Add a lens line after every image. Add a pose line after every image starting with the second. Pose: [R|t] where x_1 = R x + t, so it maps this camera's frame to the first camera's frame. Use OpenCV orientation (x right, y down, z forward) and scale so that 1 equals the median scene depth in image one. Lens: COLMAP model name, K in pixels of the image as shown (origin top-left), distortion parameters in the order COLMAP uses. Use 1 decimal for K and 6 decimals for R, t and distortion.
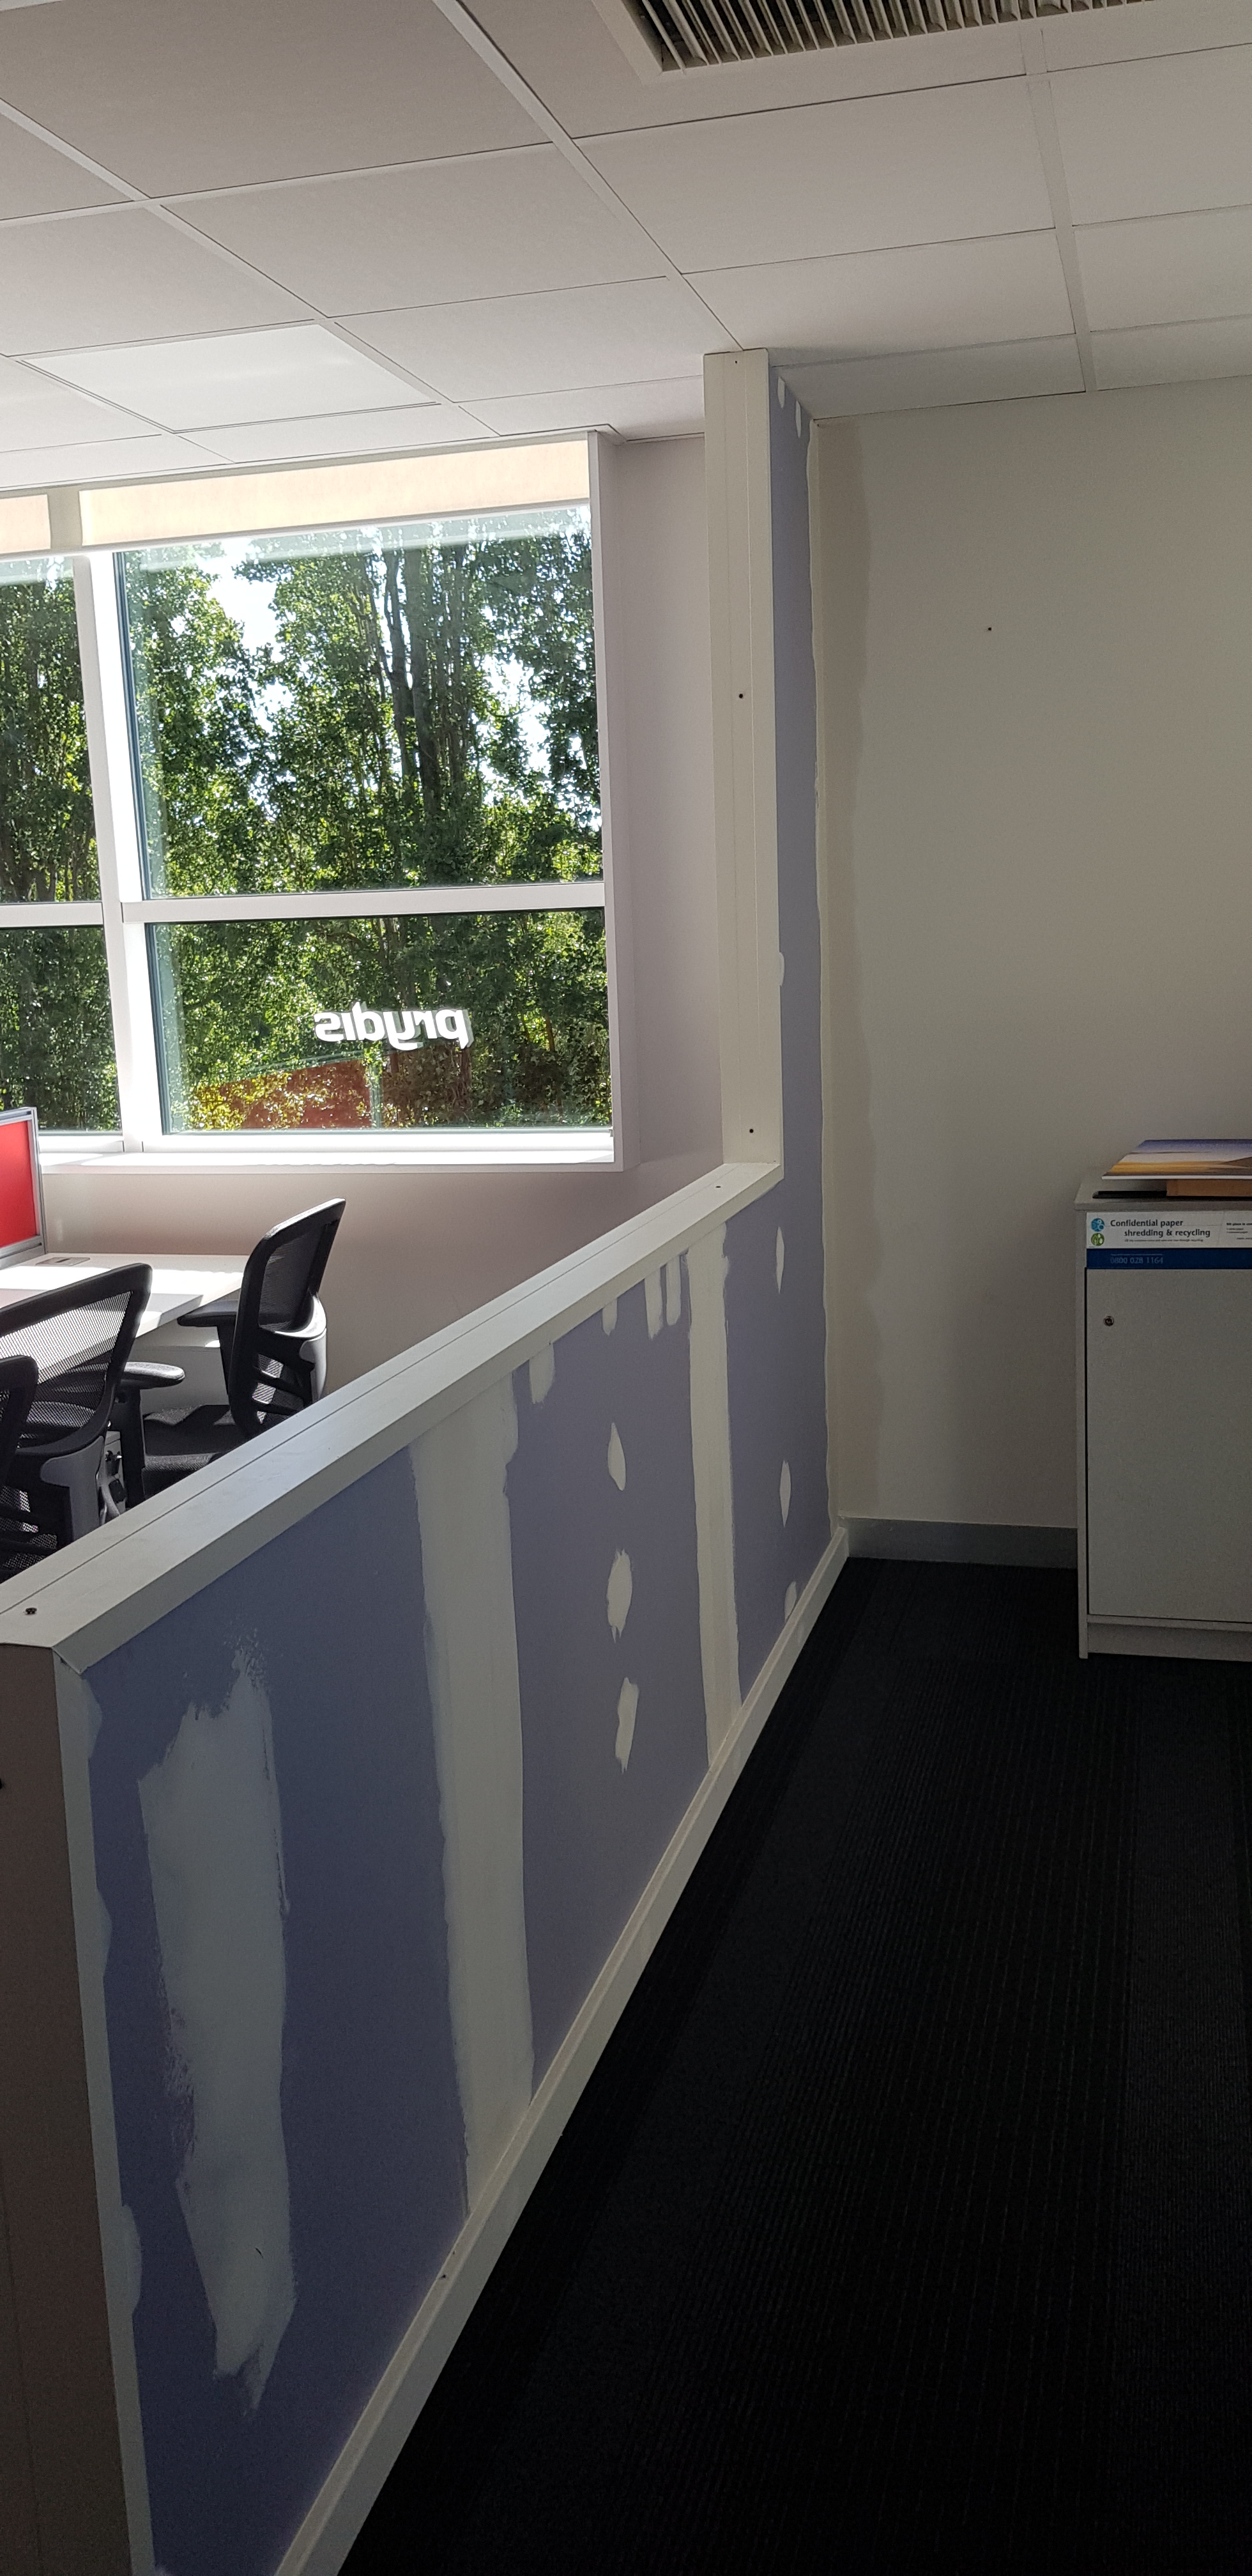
lens RADIAL K [[1993.6, 0, 626.0], [0, 1993.6, 1288.0], [0, 0, 1]] dist [0.092328, -0.006868]
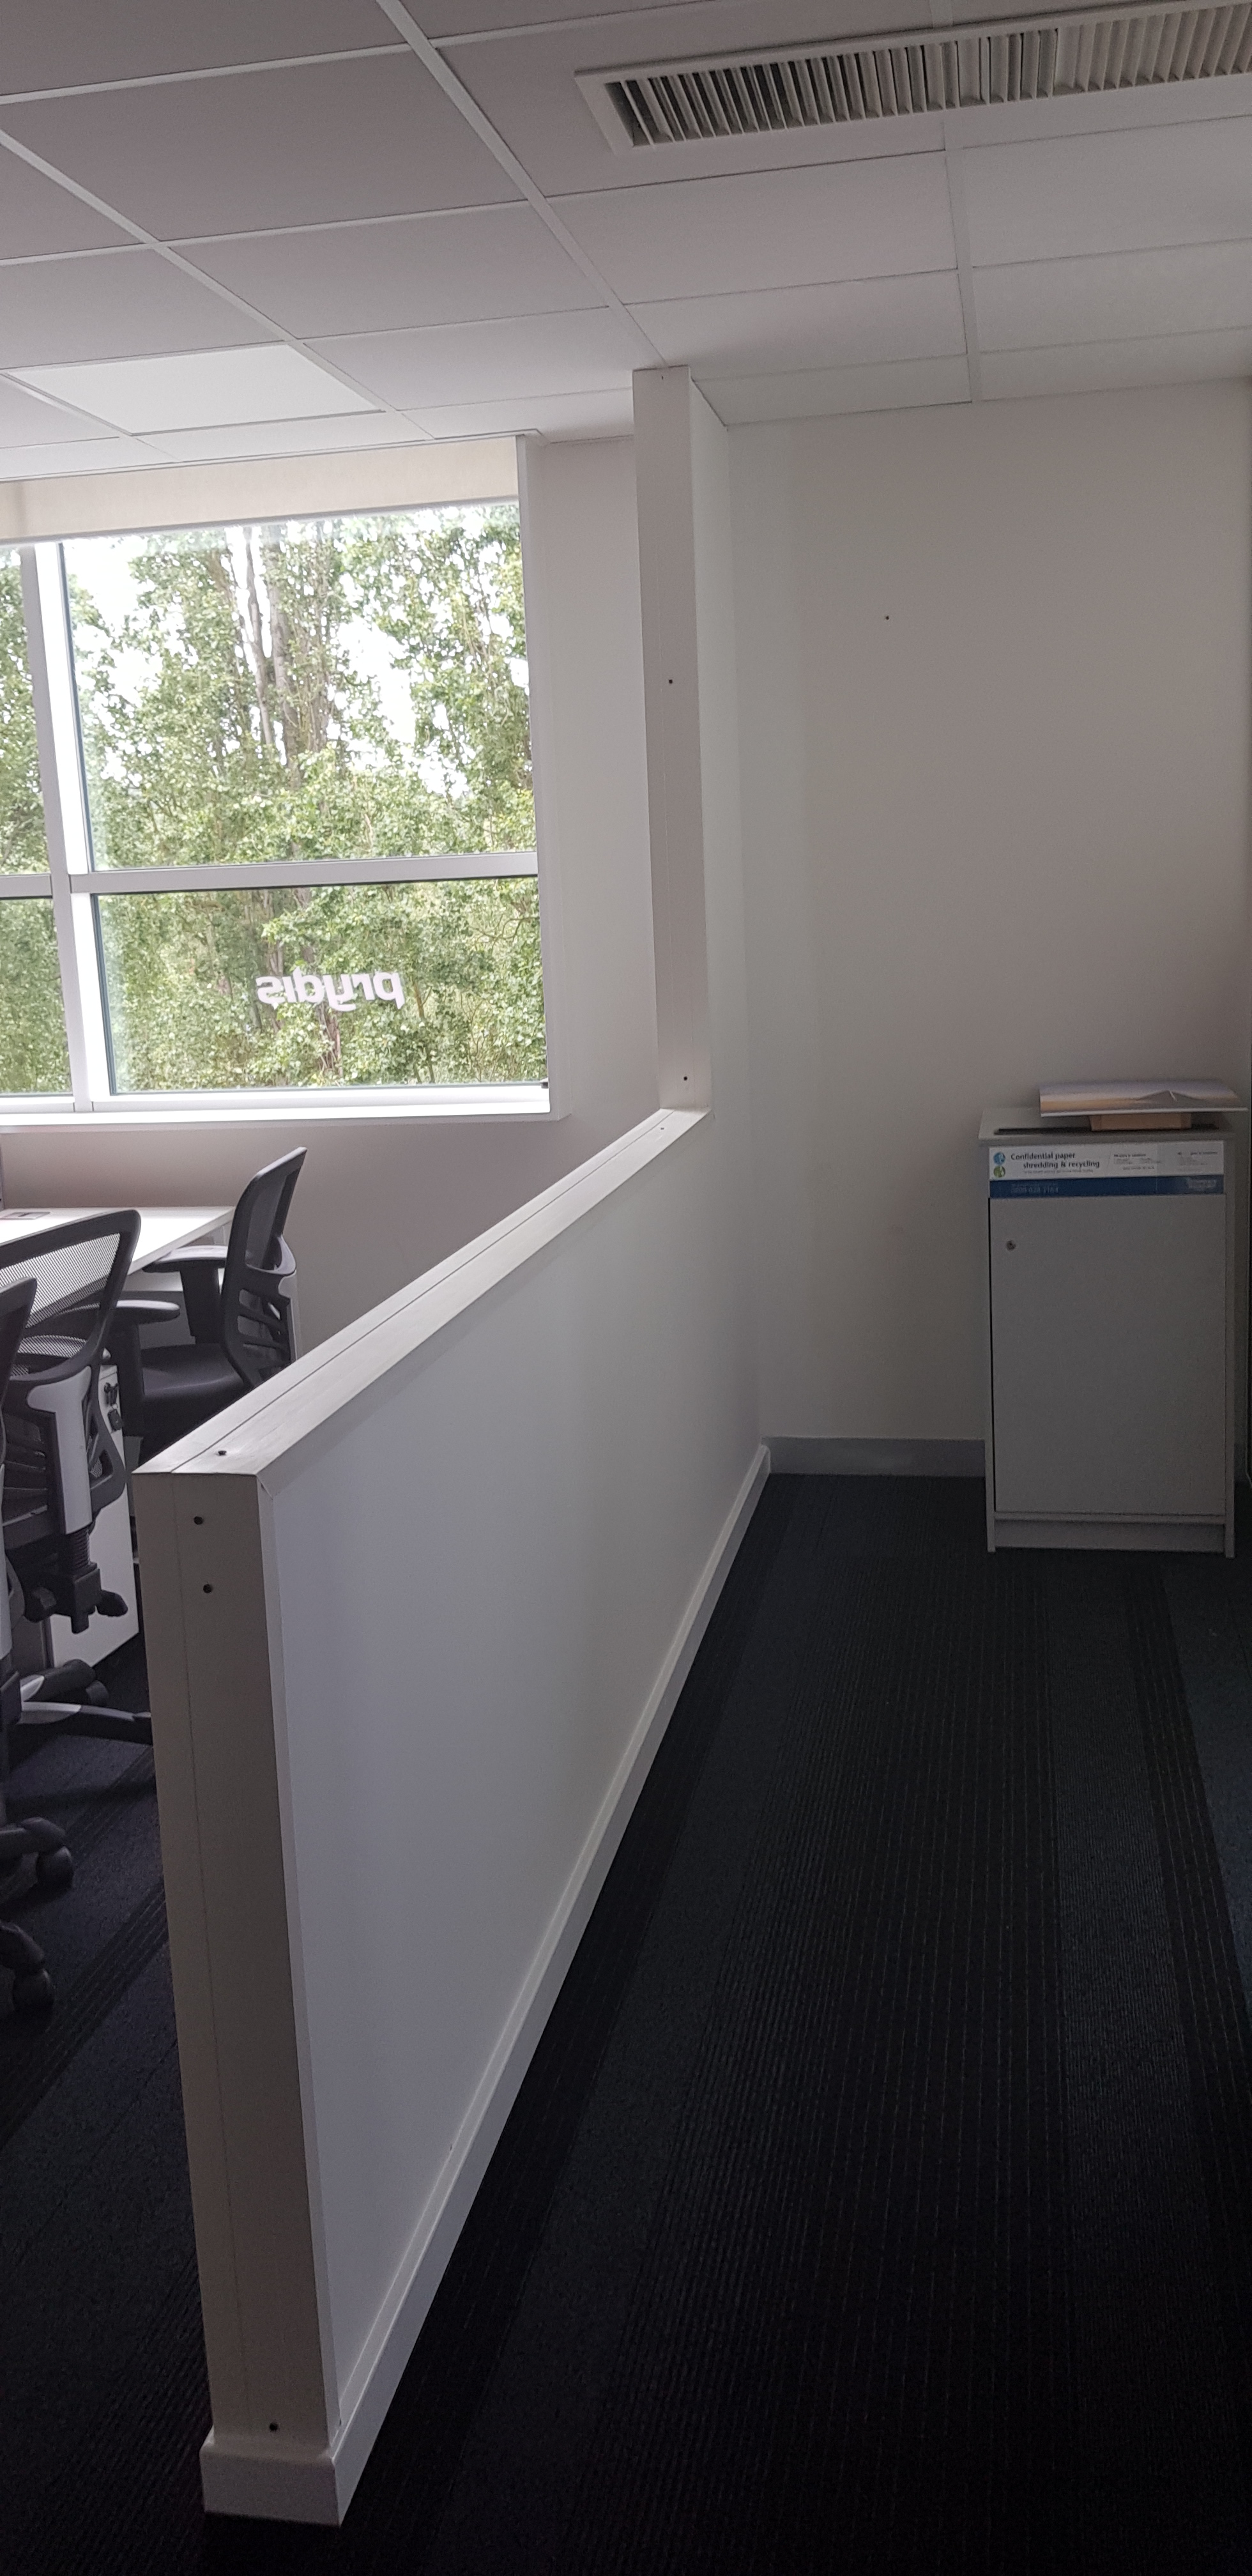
lens RADIAL K [[1992.2, 0, 592.5], [0, 1992.2, 1264.3], [0, 0, 1]] dist [0.100329, 0.005064]
pose [[0.998264, -0.020442, 0.055240, -0.047696], [0.020155, 0.999780, 0.005746, 0.014953], [-0.055345, -0.004623, 0.998457, -0.085184]]
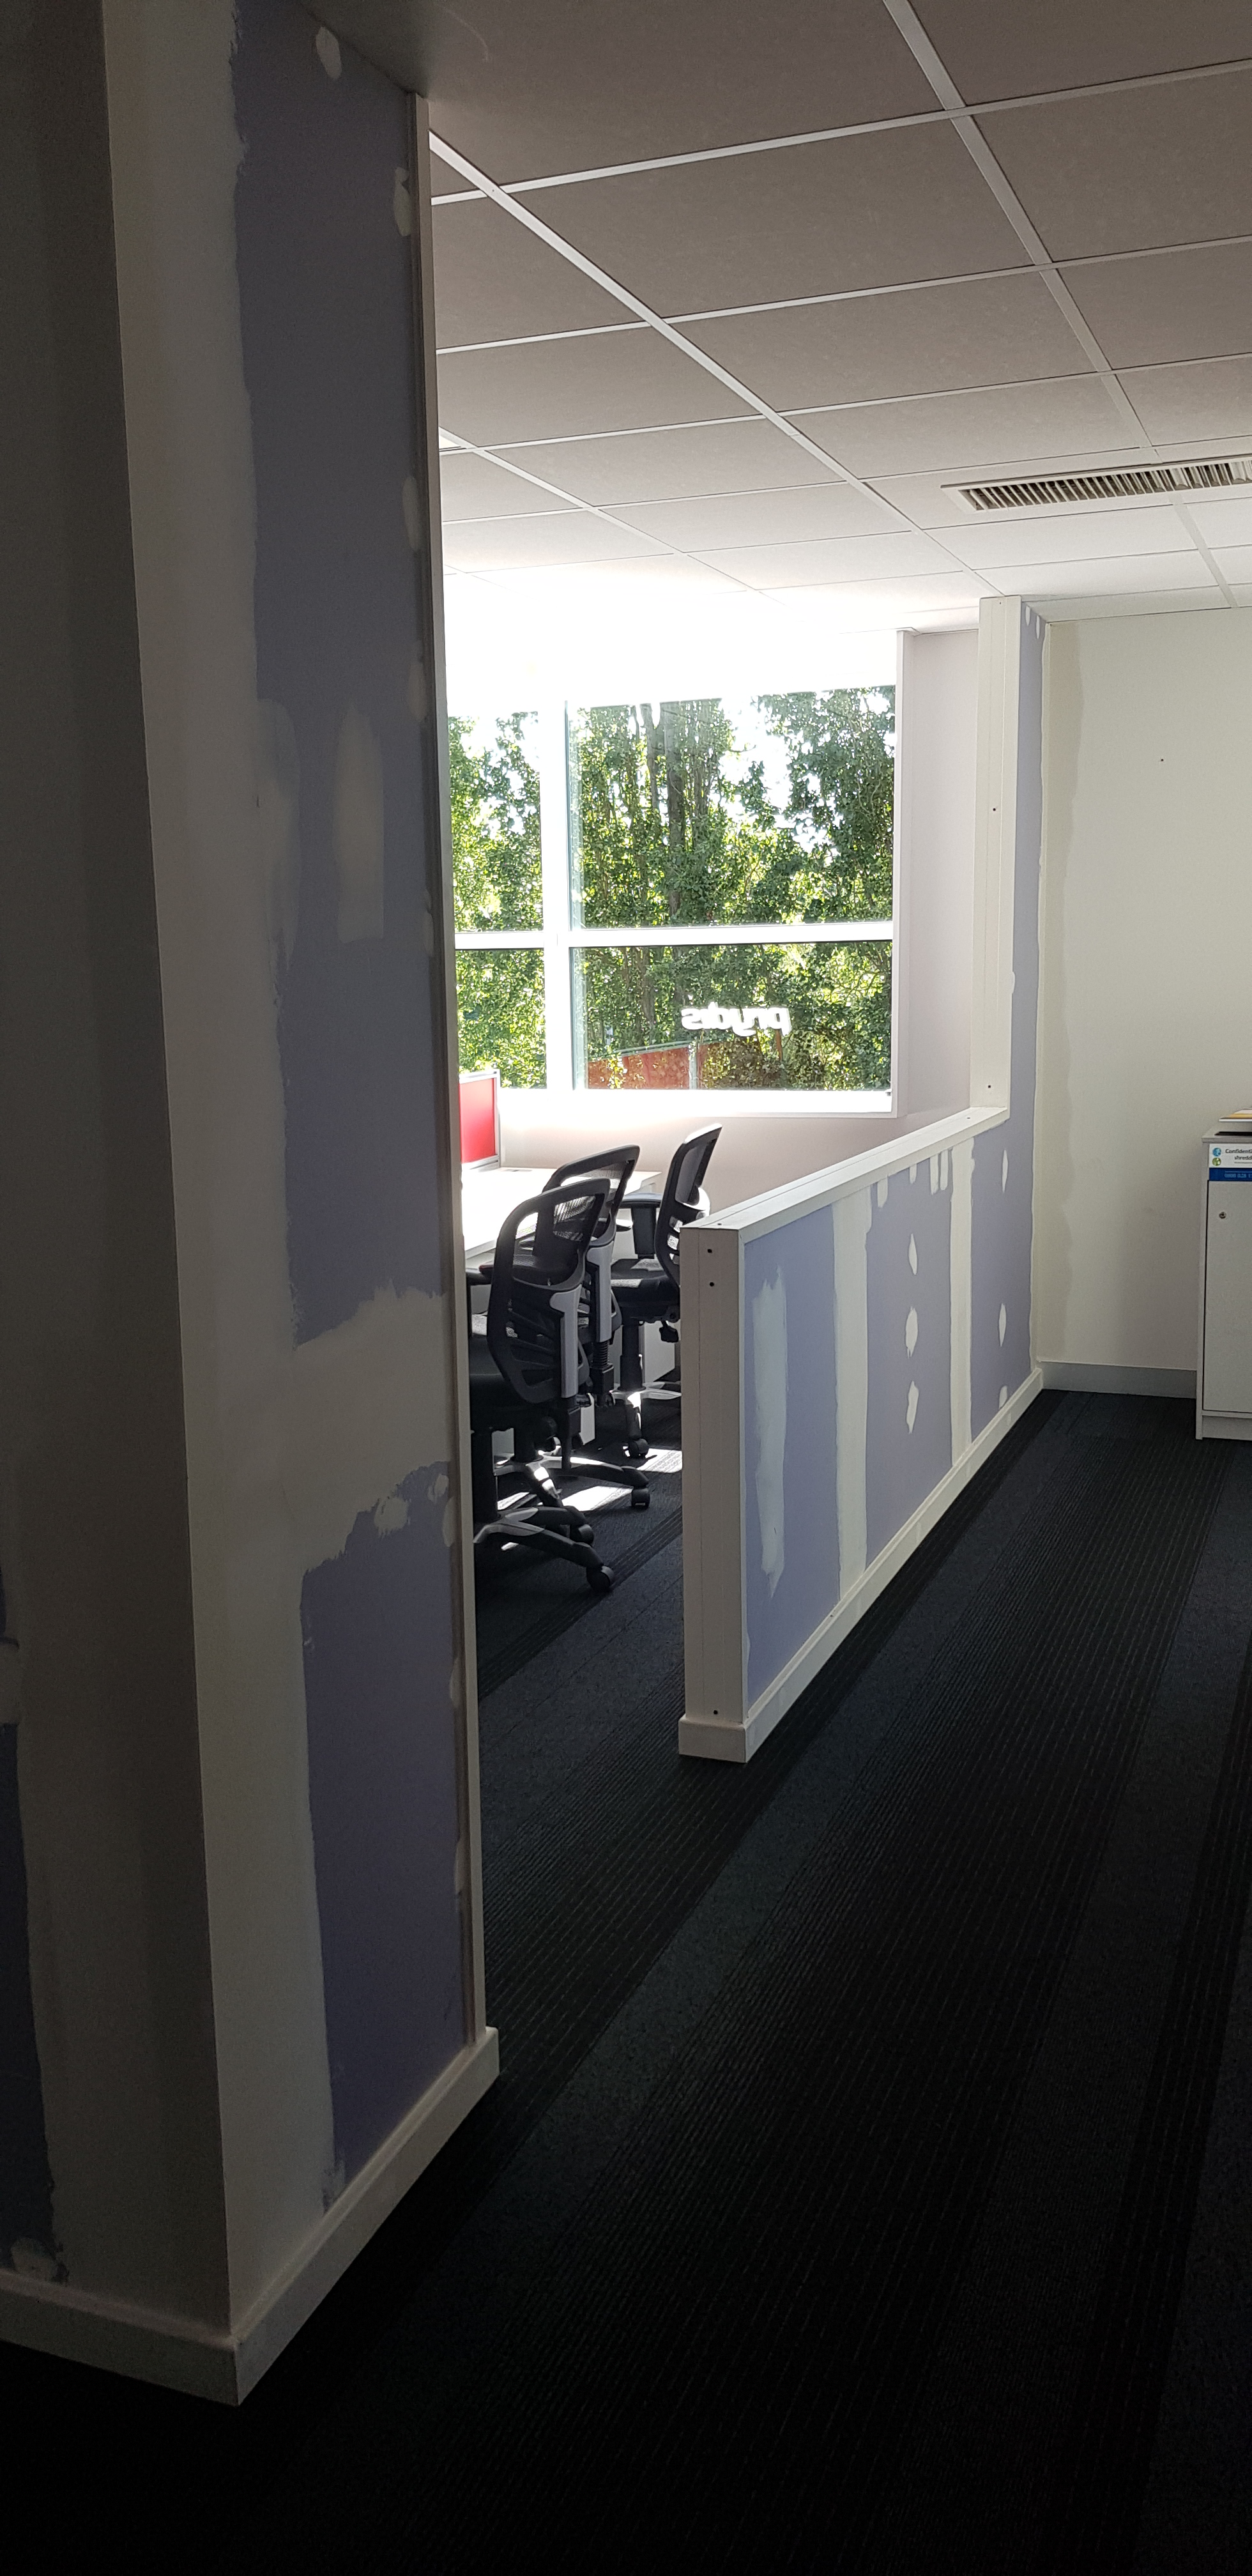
lens RADIAL K [[1993.6, 0, 626.0], [0, 1993.6, 1288.0], [0, 0, 1]] dist [0.092328, -0.006868]
pose [[0.994662, 0.035394, -0.096923, -0.058293], [-0.036275, 0.999315, -0.007347, 0.093604], [0.096596, 0.010824, 0.995265, -0.539188]]
